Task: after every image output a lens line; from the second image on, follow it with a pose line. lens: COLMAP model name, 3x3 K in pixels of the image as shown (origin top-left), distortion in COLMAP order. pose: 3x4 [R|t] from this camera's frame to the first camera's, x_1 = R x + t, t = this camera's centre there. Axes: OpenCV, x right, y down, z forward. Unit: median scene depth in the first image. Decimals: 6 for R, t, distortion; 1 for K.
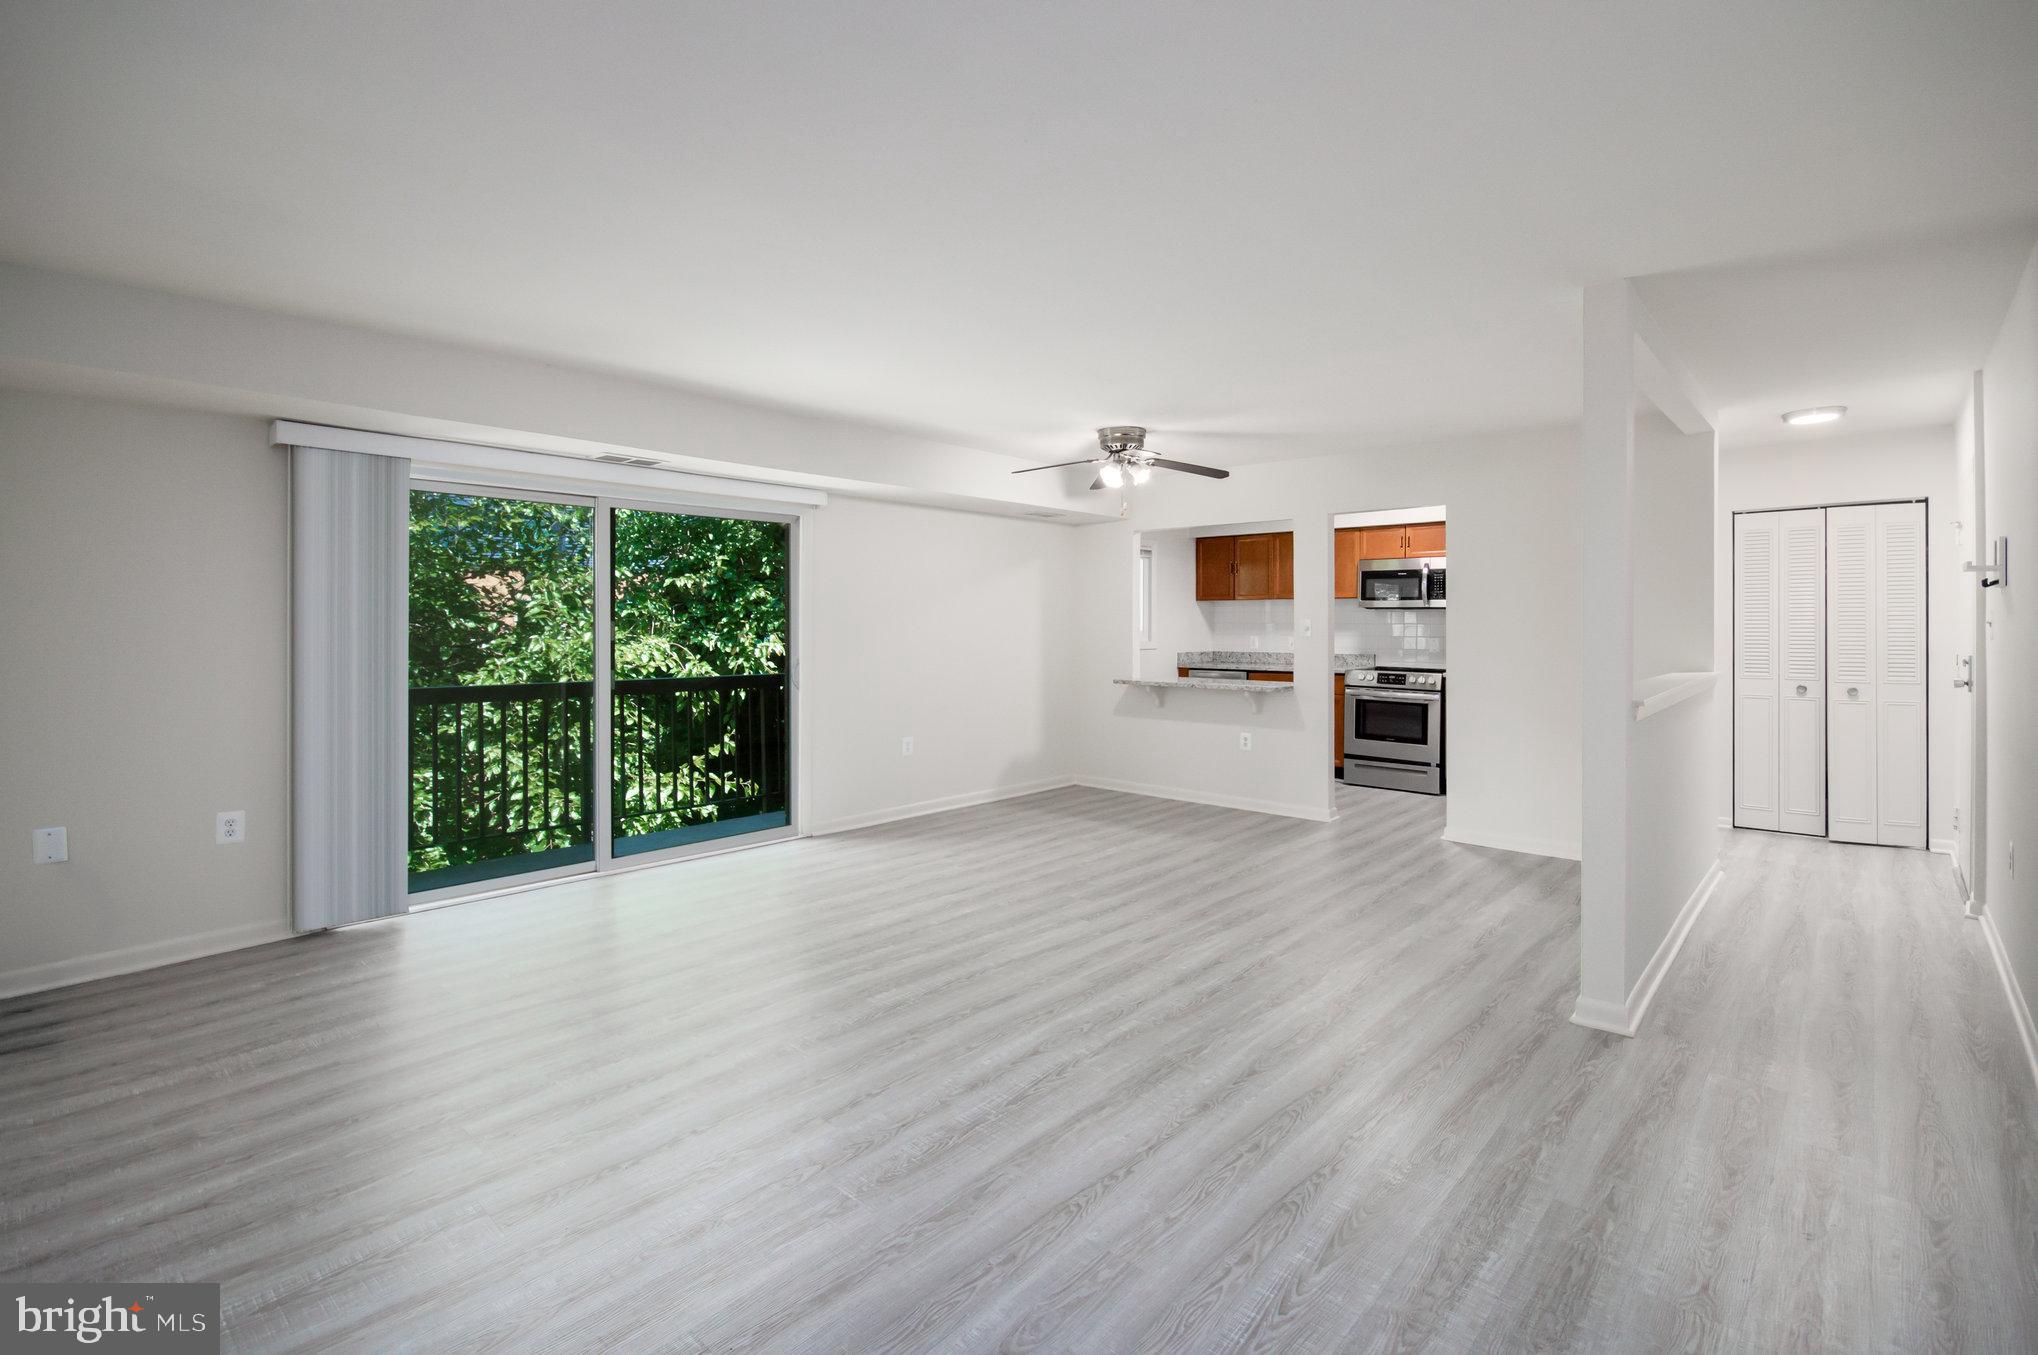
lens RADIAL K [[931.4, 0, 1023.5], [0, 931.4, 627.5], [0, 0, 1]] dist [-0.001961, -0.000406]
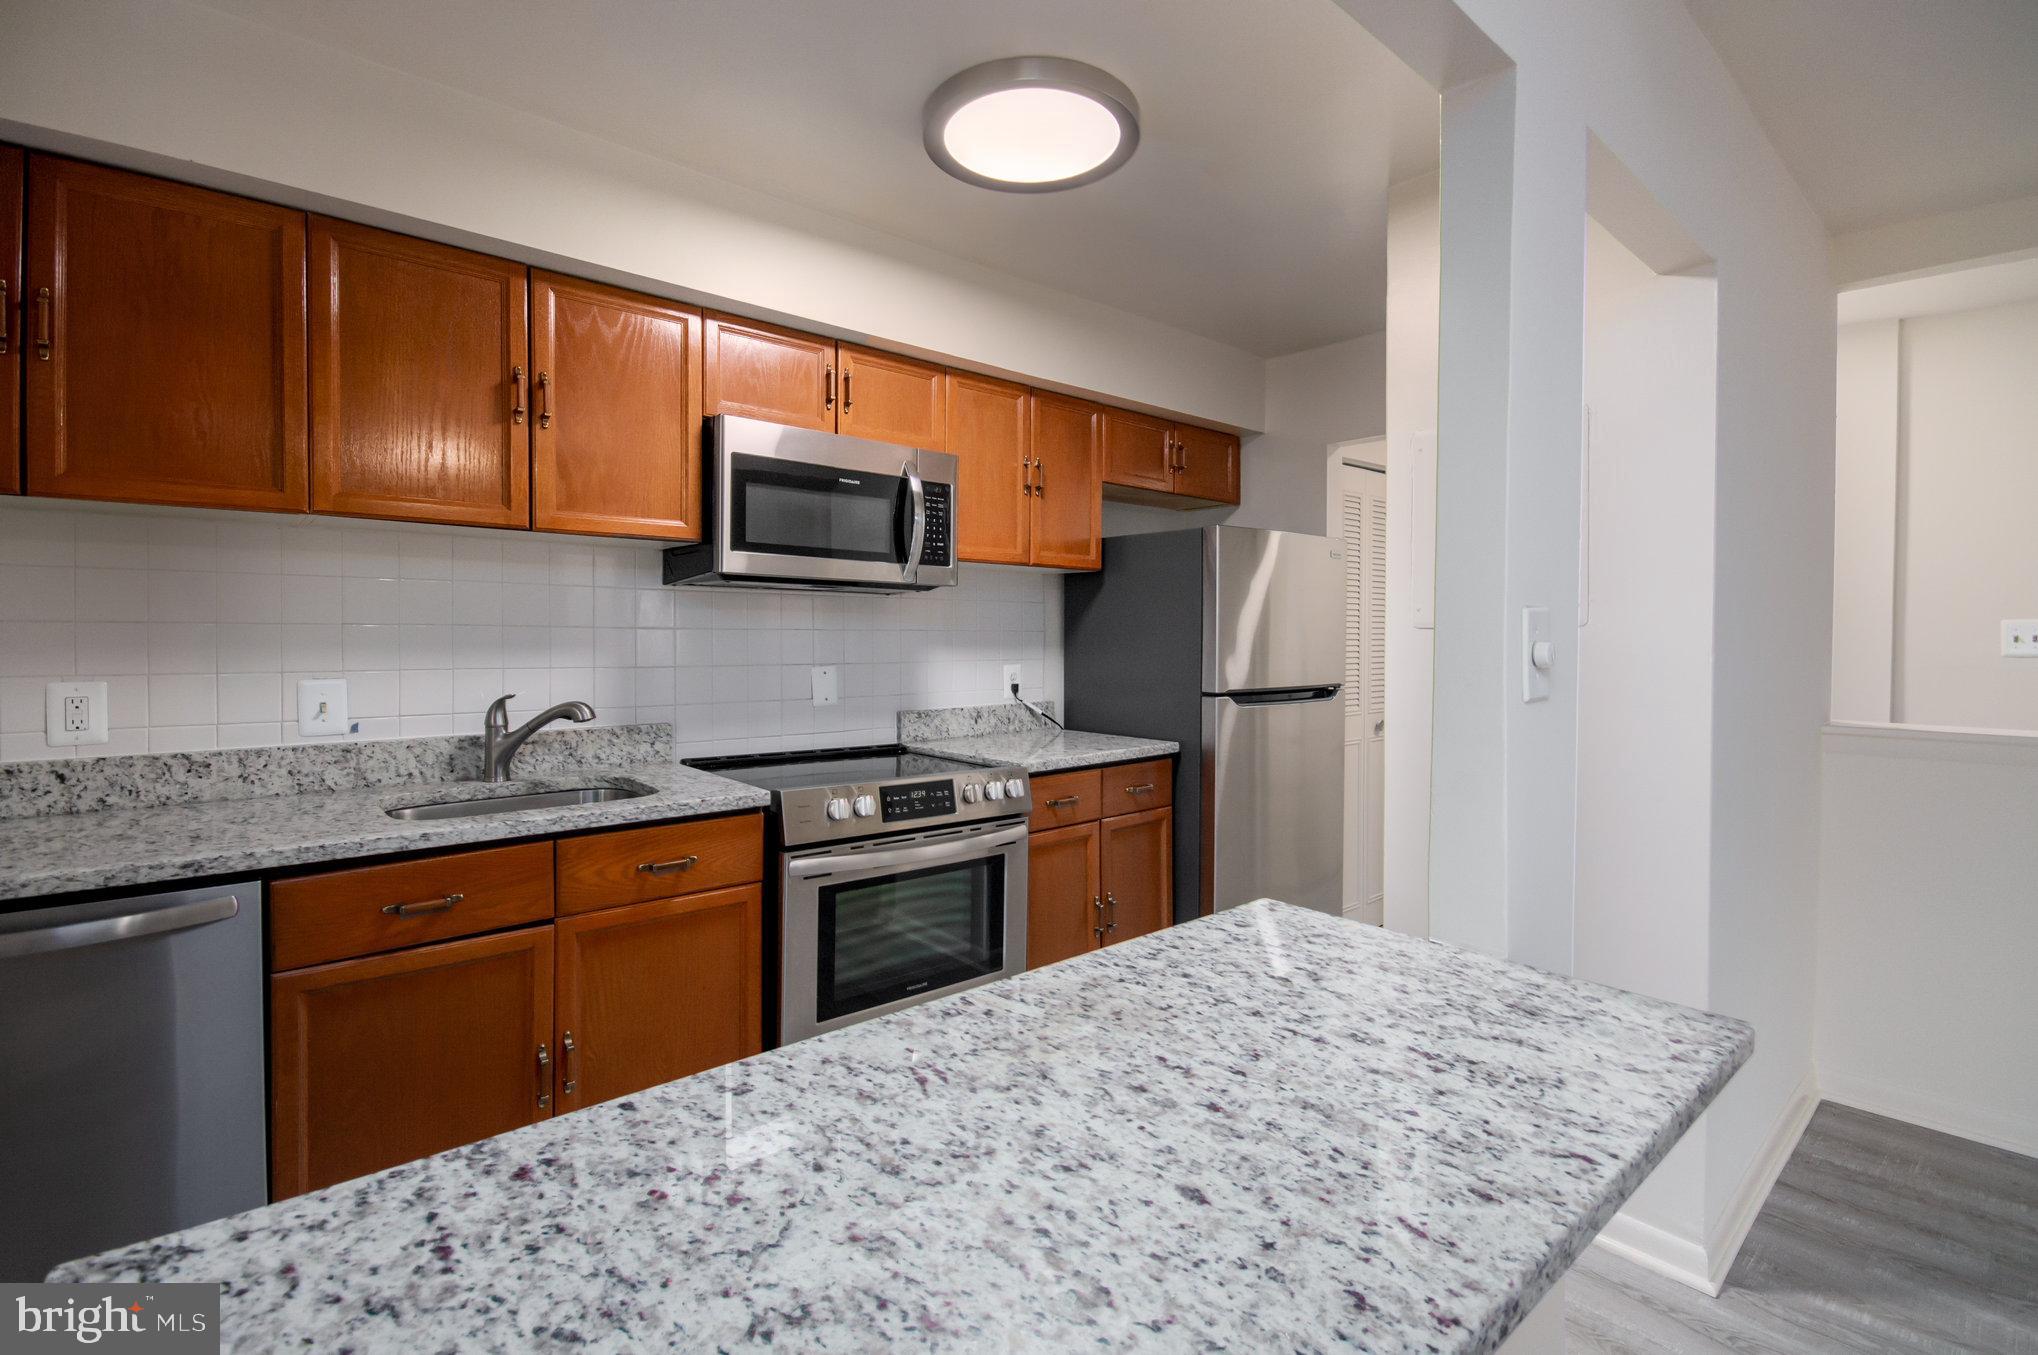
lens RADIAL K [[924.7, 0, 1018.2], [0, 924.7, 652.6], [0, 0, 1]] dist [0.014875, -0.015737]
pose [[0.118964, -0.017730, 0.992740, 0.110054], [-0.002417, 0.999832, 0.018146, -0.002332], [-0.992896, -0.004558, 0.118901, 1.260410]]
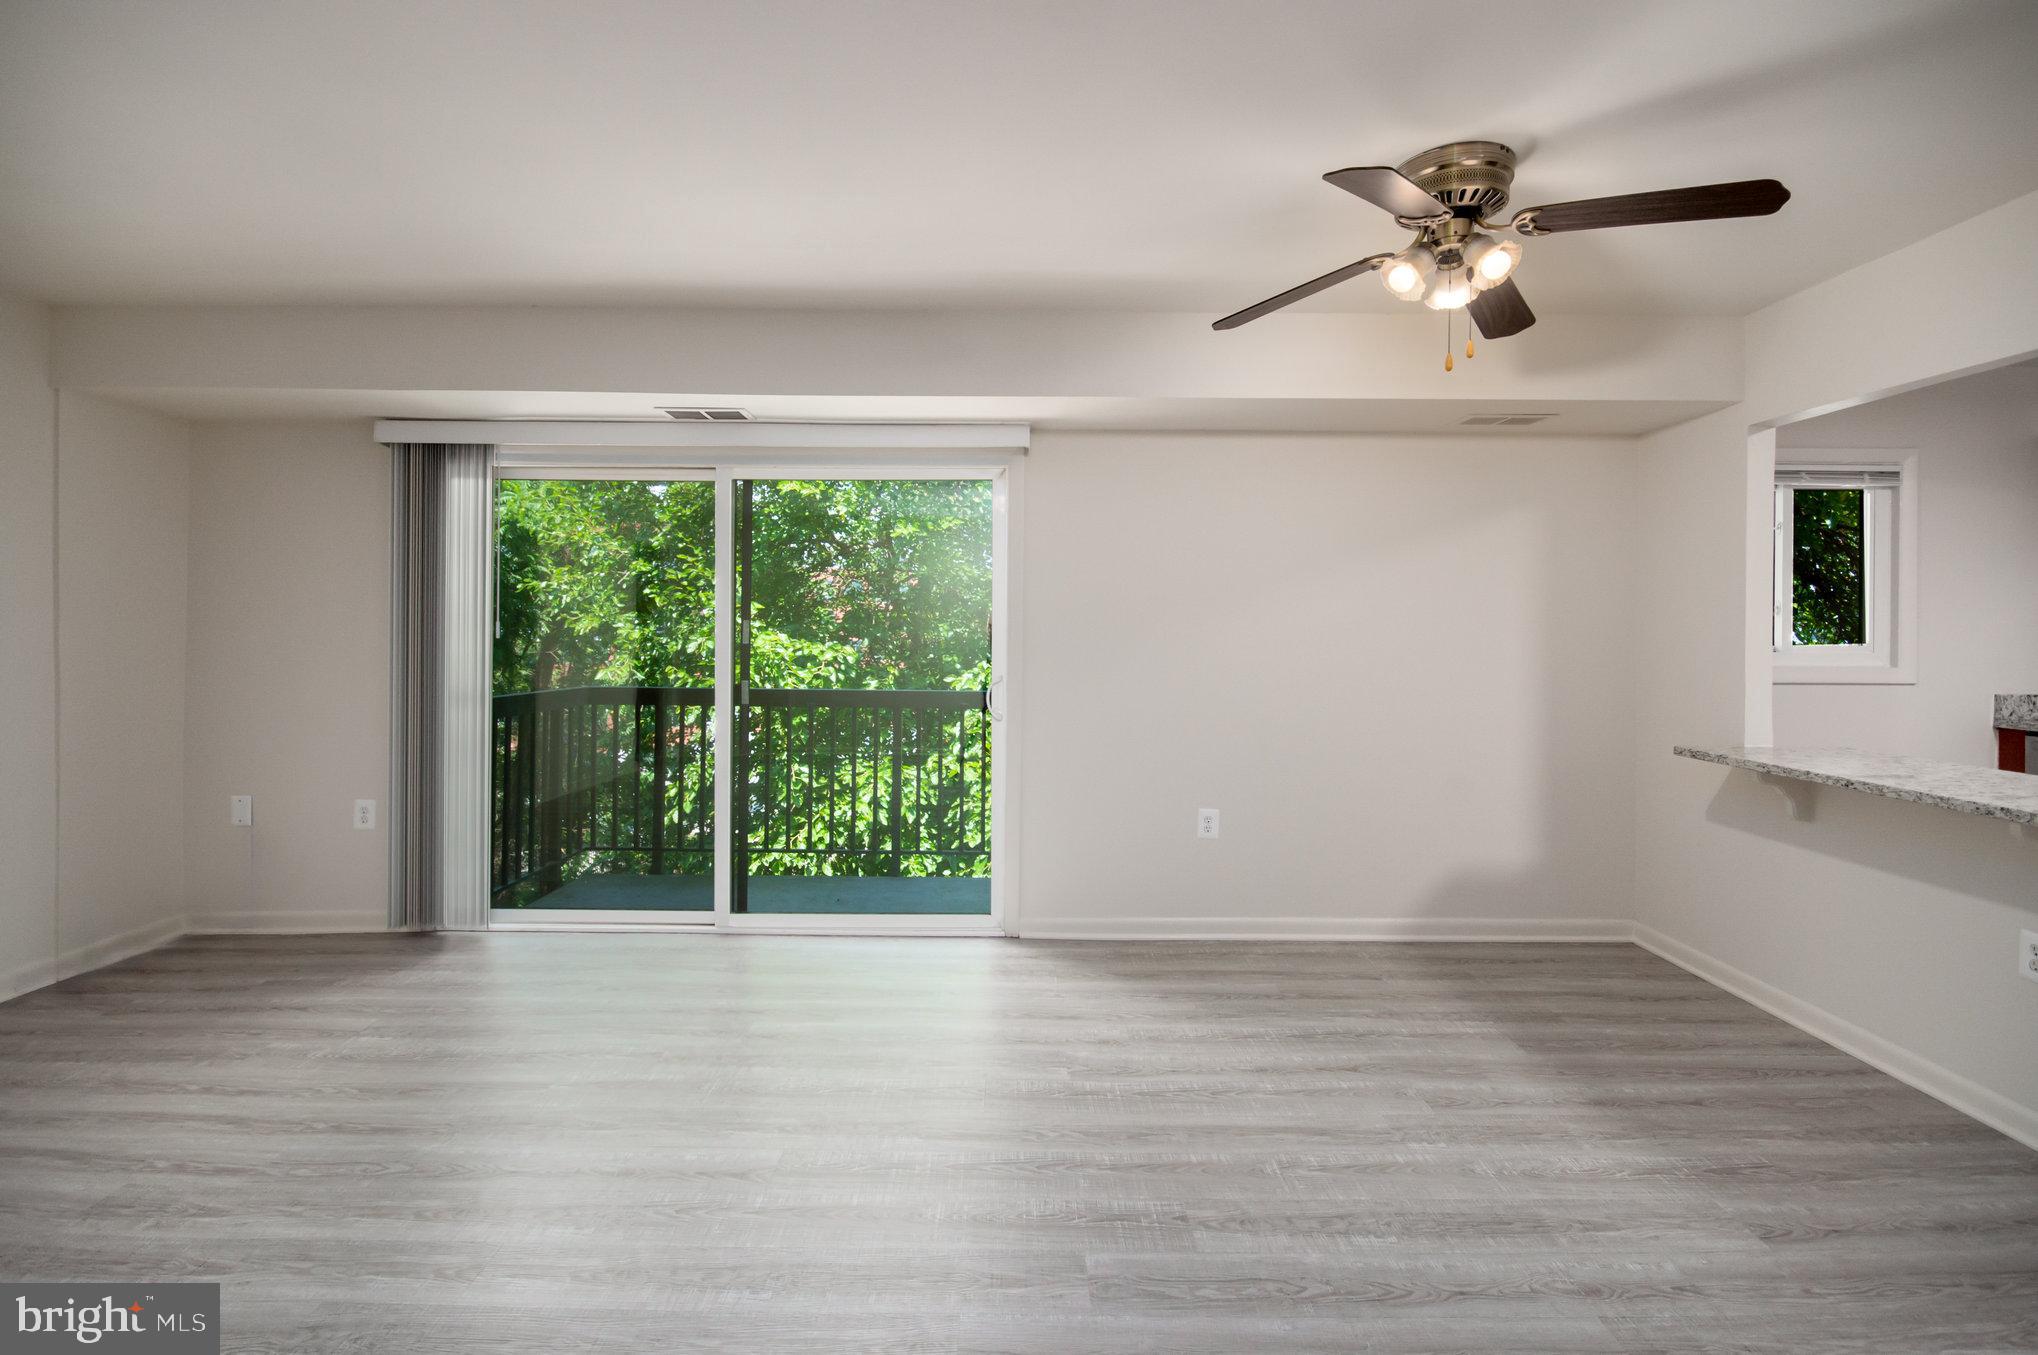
lens RADIAL K [[923.2, 0, 1018.6], [0, 923.2, 632.4], [0, 0, 1]] dist [0.012697, -0.011267]
pose [[0.674756, 0.008669, -0.737990, 0.284287], [-0.008298, 0.999957, 0.004159, -0.000767], [0.737994, 0.003317, 0.674799, 0.574195]]
